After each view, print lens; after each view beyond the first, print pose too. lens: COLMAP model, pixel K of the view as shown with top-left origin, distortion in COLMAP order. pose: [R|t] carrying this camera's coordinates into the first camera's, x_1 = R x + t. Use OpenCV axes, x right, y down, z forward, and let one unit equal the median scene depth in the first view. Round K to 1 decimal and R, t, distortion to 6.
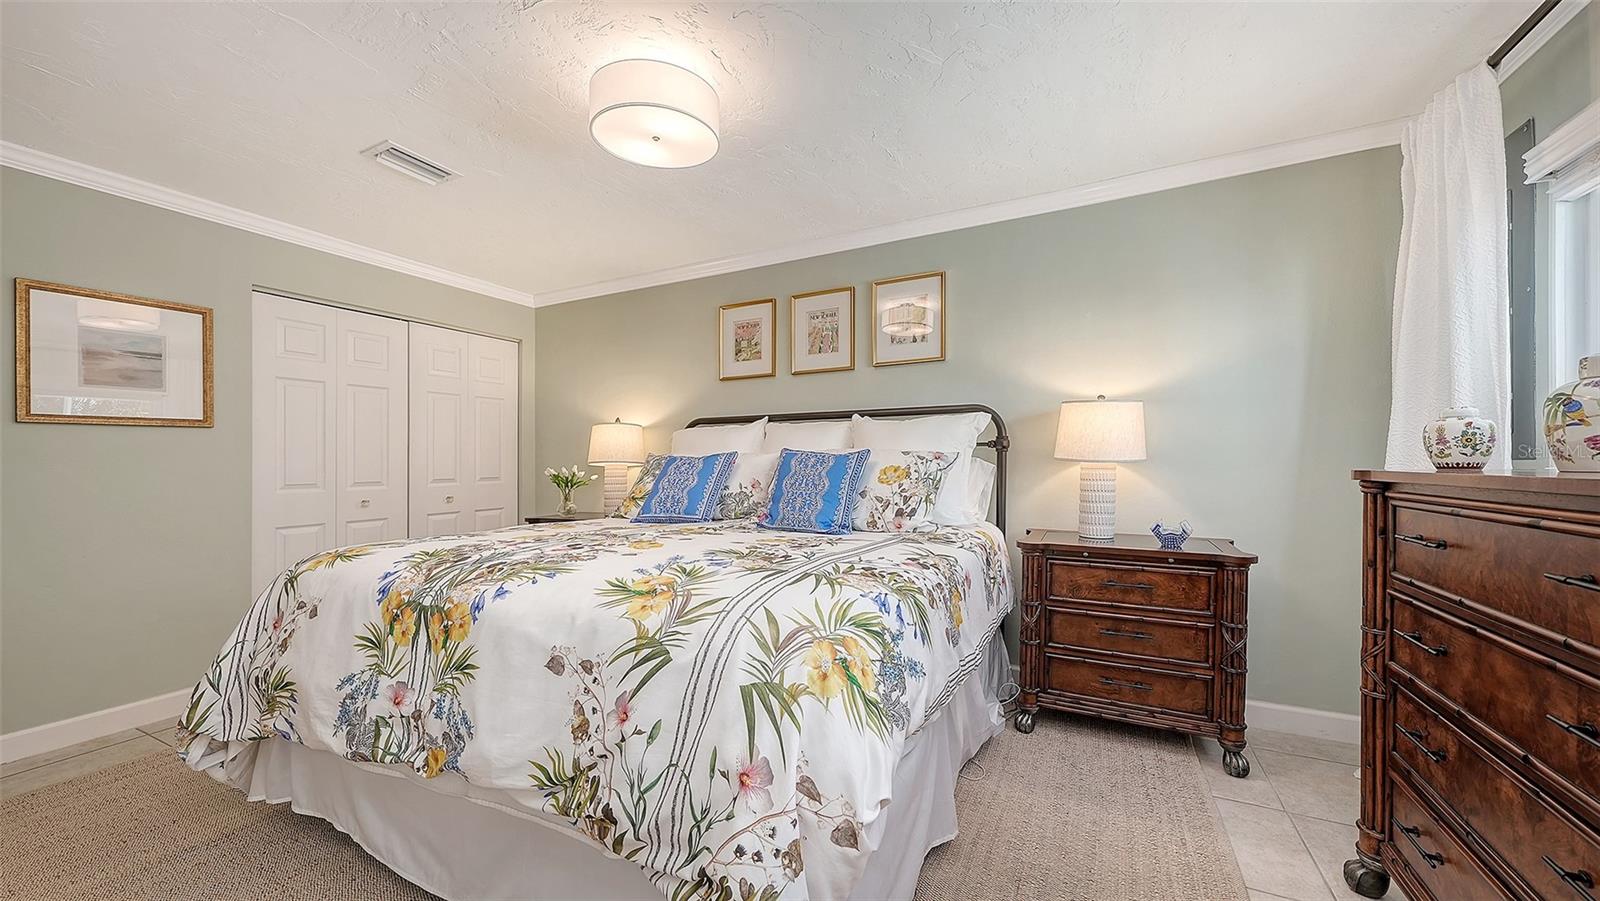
lens RADIAL K [[587.6, 0, 802.3], [0, 587.6, 456.9], [0, 0, 1]] dist [0.000533, -0.000025]
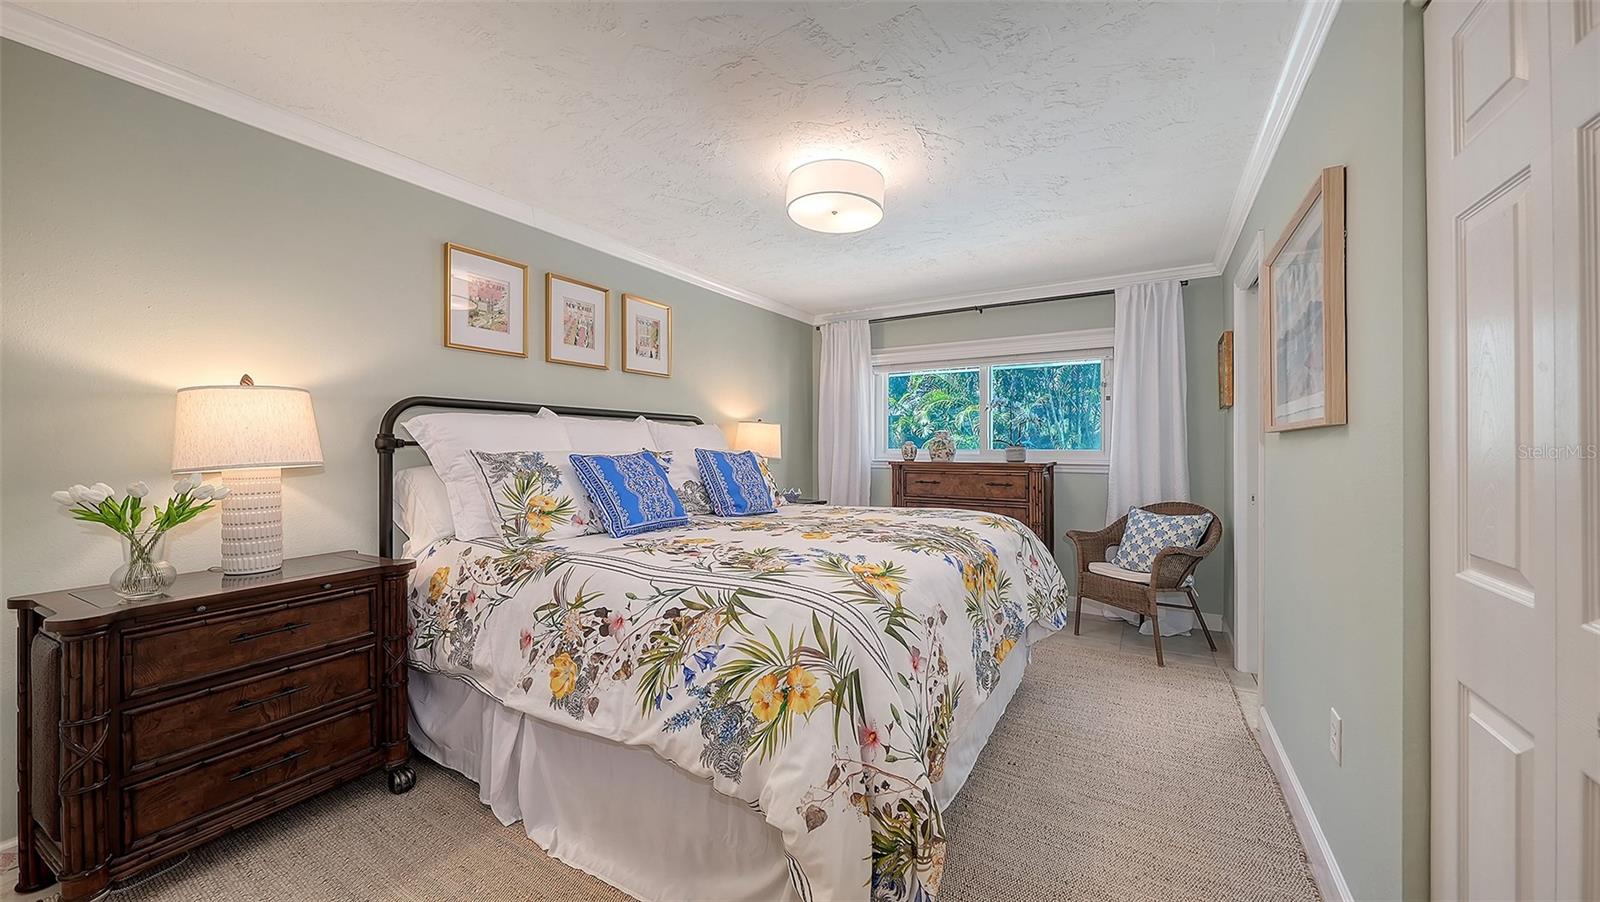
lens RADIAL K [[587.6, 0, 802.3], [0, 587.6, 457.4], [0, 0, 1]] dist [0.000533, -0.000025]
pose [[0.064905, -0.002156, 0.997889, -0.883760], [-0.001755, 0.999996, 0.002275, 0.000551], [-0.997890, -0.001899, 0.064901, 0.572070]]
